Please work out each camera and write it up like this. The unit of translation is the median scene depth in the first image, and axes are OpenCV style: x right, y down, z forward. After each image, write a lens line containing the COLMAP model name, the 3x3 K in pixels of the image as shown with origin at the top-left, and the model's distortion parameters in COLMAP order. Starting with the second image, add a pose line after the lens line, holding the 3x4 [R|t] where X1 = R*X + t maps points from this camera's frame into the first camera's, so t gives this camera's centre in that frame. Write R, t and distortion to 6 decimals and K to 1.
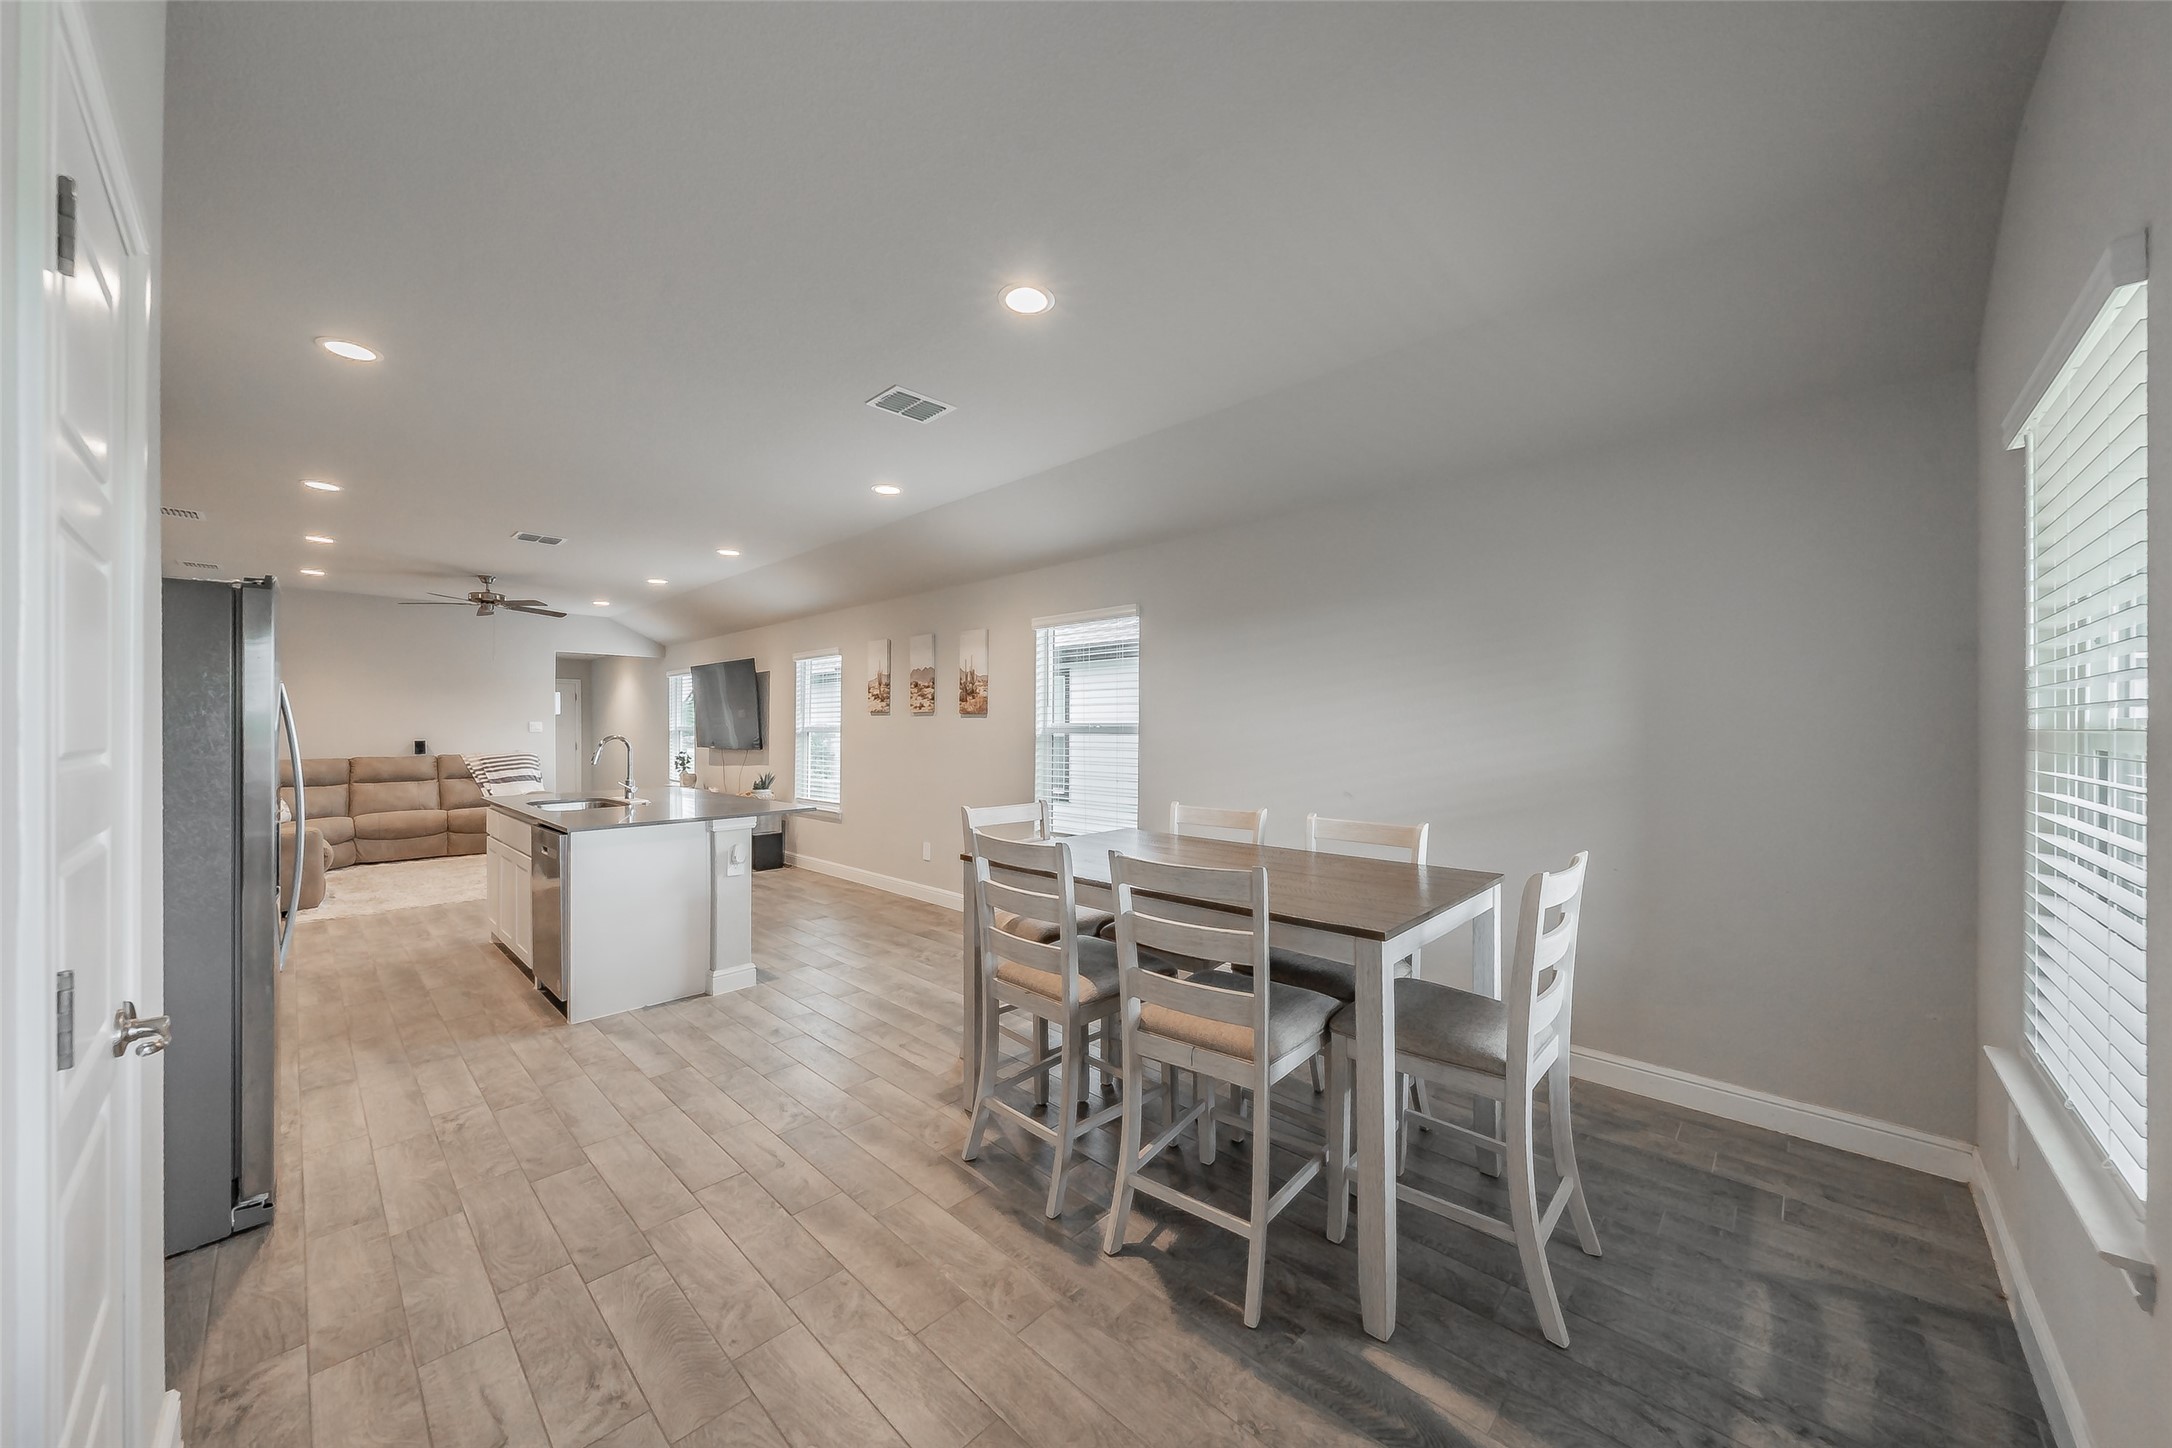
lens RADIAL K [[767.9, 0, 1086.0], [0, 767.9, 724.0], [0, 0, 1]] dist [-0.001151, -0.000150]
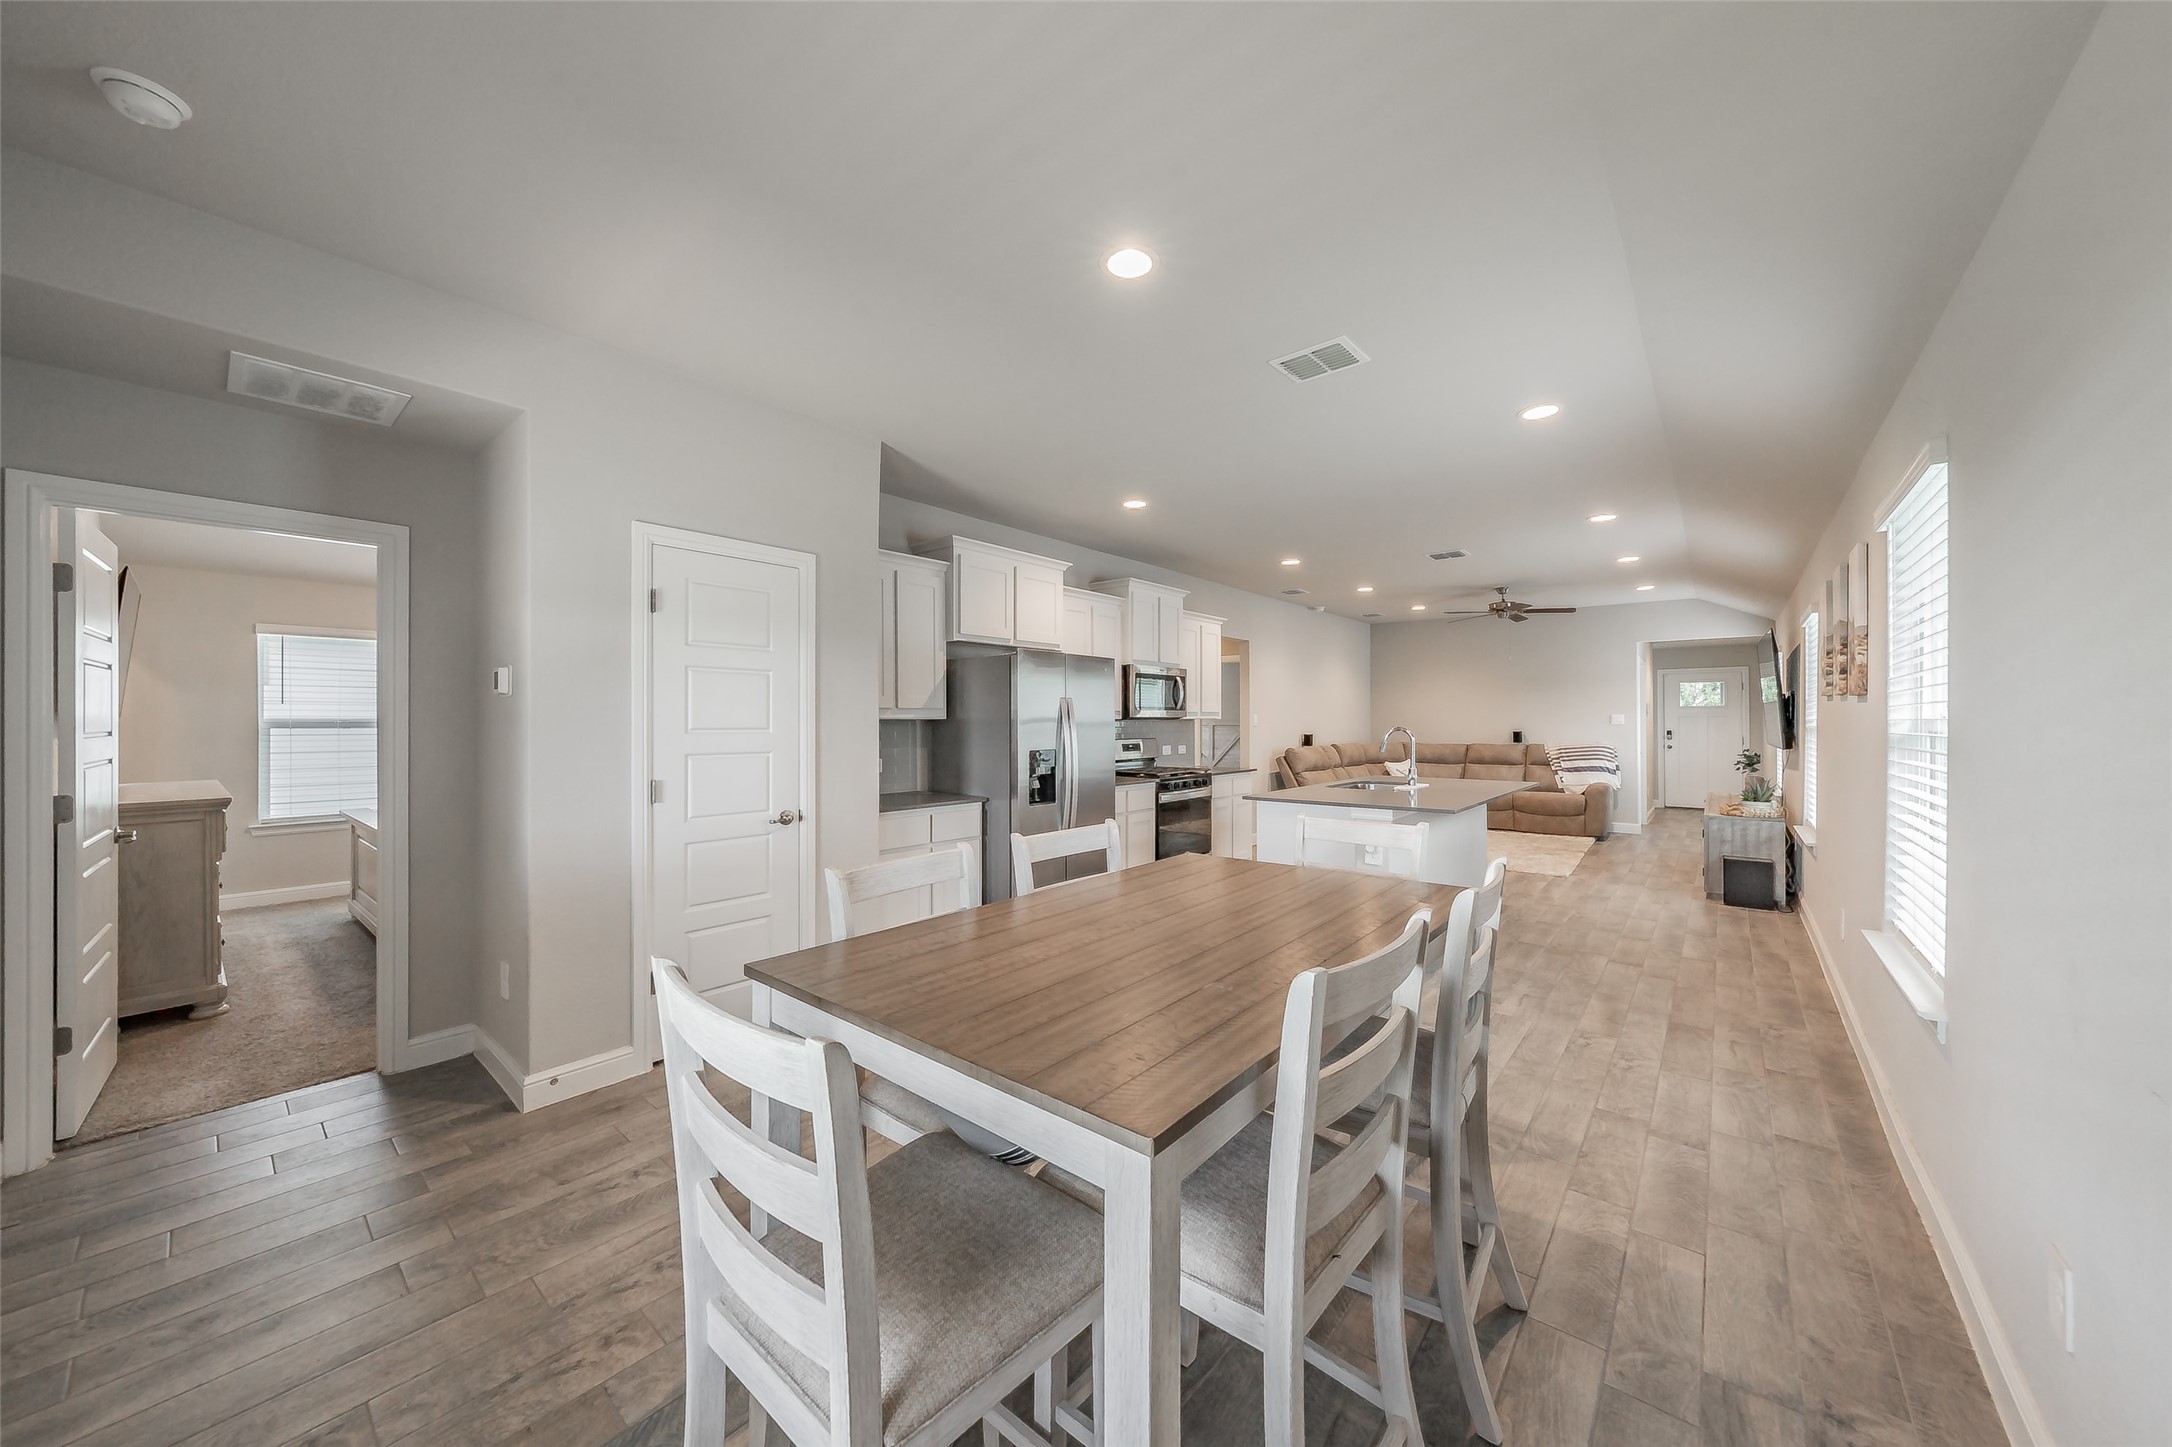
lens RADIAL K [[753.4, 0, 1087.5], [0, 753.4, 718.7], [0, 0, 1]] dist [0.000203, 0.000009]
pose [[0.063140, -0.002113, -0.998002, 0.276810], [0.005367, 0.999984, -0.001778, 0.000987], [0.997990, -0.005244, 0.063150, 0.293197]]
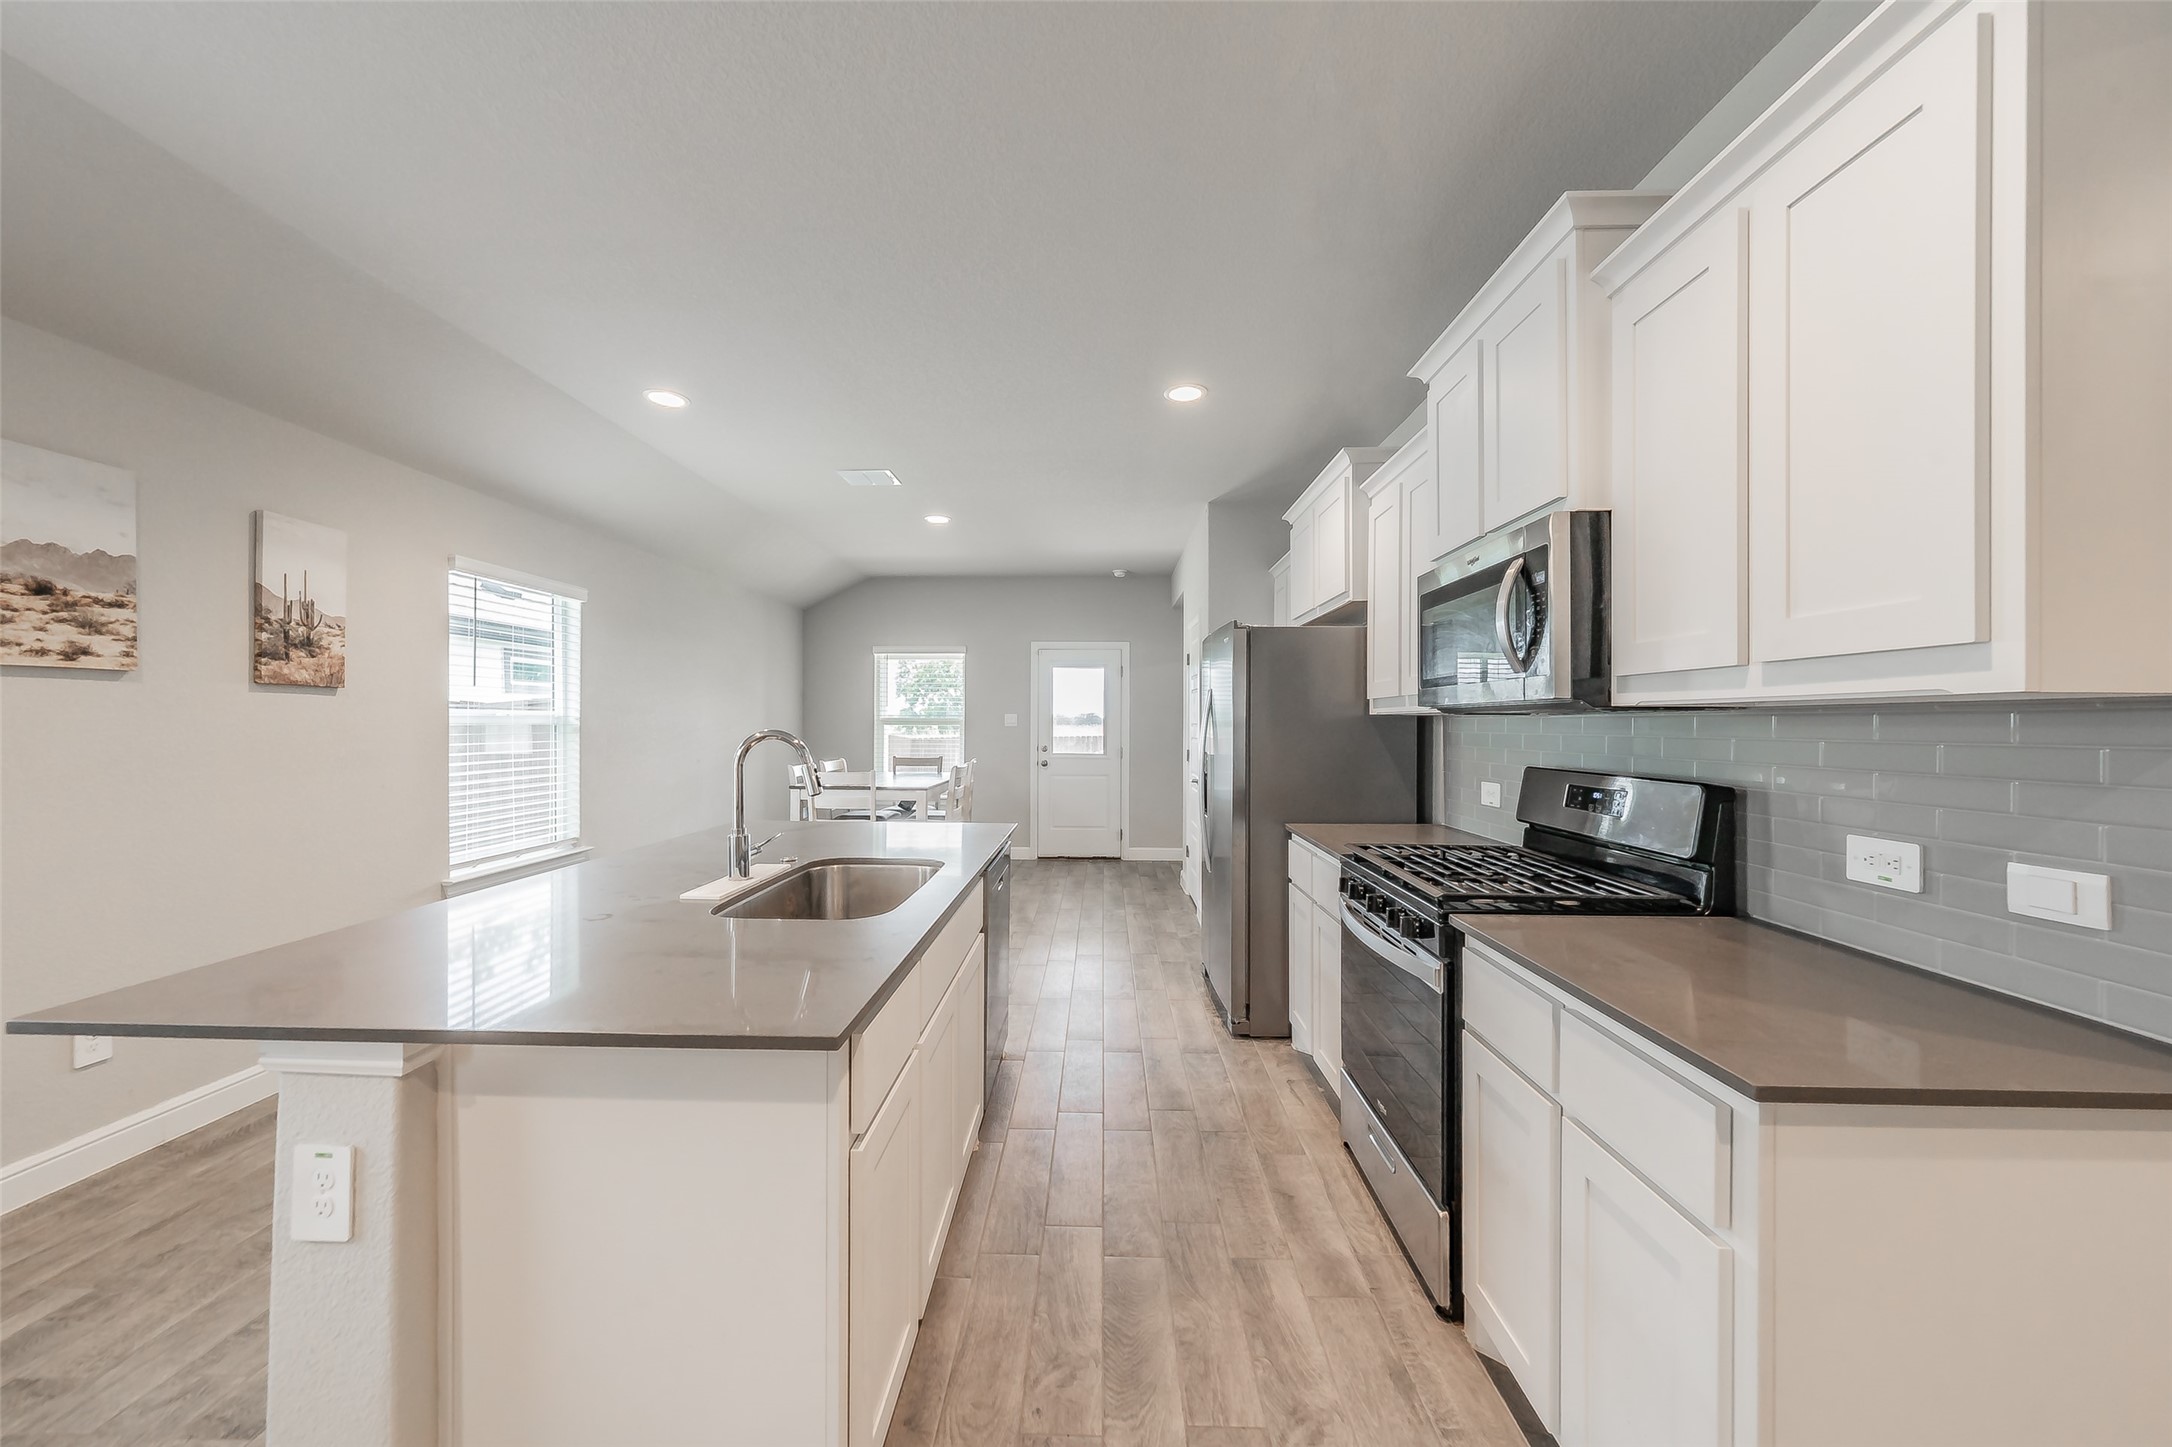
lens RADIAL K [[781.1, 0, 1080.7], [0, 781.1, 724.5], [0, 0, 1]] dist [0.000247, 0.000058]
pose [[-0.673349, -0.002960, 0.739319, -0.647886], [-0.006185, 0.999980, -0.001630, 0.007104], [-0.739299, -0.005670, -0.673354, 0.716154]]
